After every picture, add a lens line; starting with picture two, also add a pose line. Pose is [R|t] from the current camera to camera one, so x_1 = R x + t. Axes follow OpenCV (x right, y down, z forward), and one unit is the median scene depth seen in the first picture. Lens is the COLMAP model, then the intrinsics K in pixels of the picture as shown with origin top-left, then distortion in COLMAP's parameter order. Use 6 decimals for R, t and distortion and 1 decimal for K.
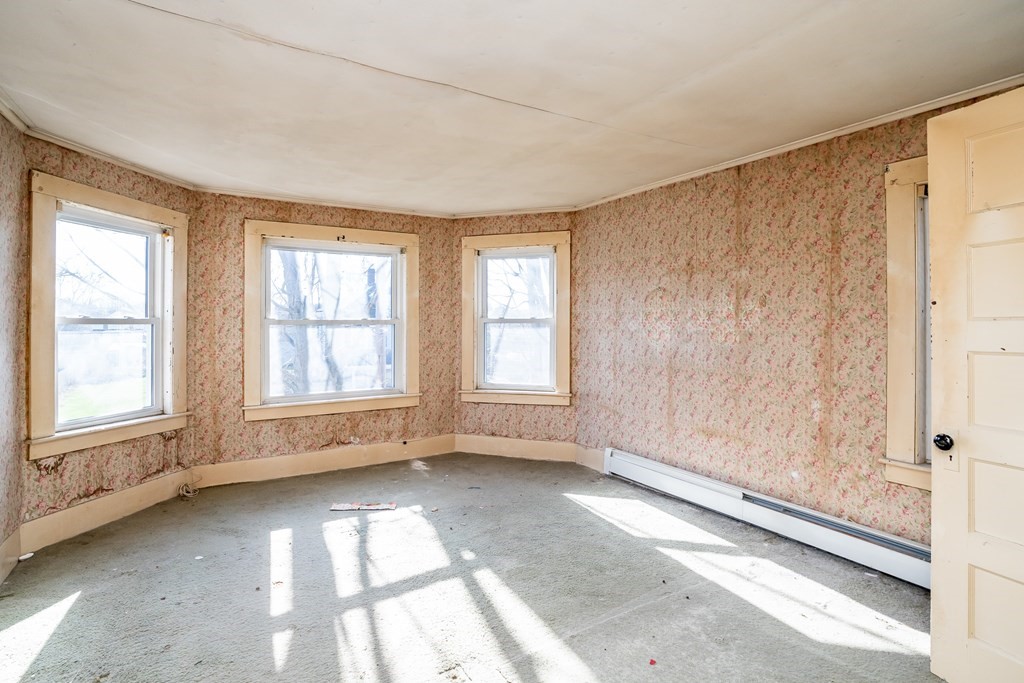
lens RADIAL K [[511.6, 0, 505.9], [0, 511.6, 332.3], [0, 0, 1]] dist [-0.002740, -0.000351]
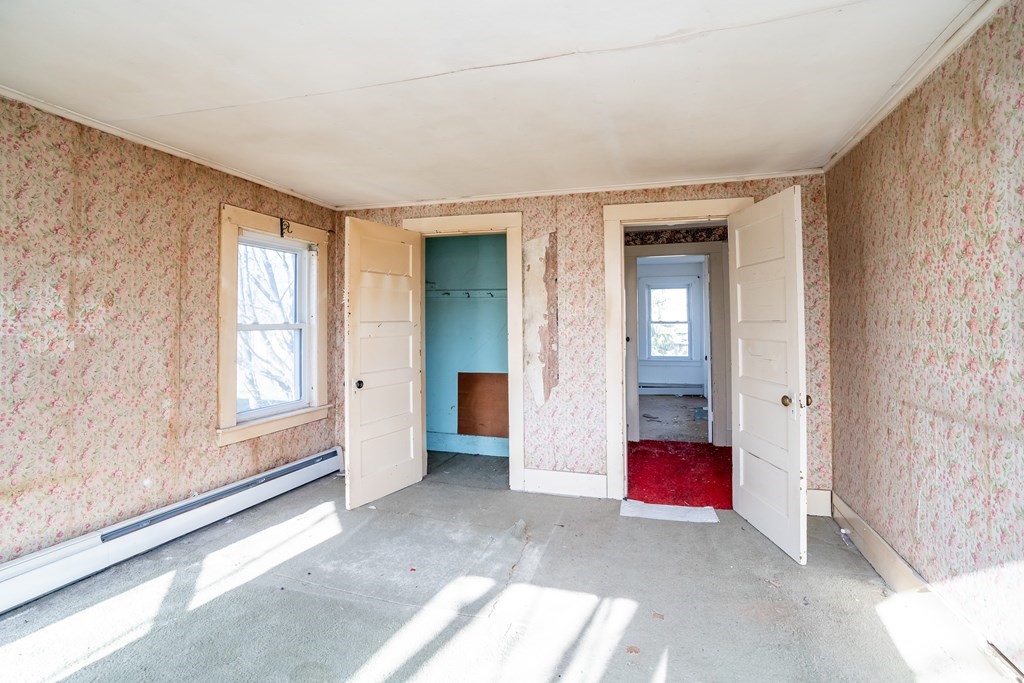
lens RADIAL K [[494.0, 0, 510.9], [0, 494.0, 315.9], [0, 0, 1]] dist [-0.001687, 0.000231]
pose [[-0.643804, 0.011913, 0.765097, -0.596869], [0.014953, 0.999884, -0.002986, -0.021893], [-0.765044, 0.009518, -0.643908, 1.078677]]
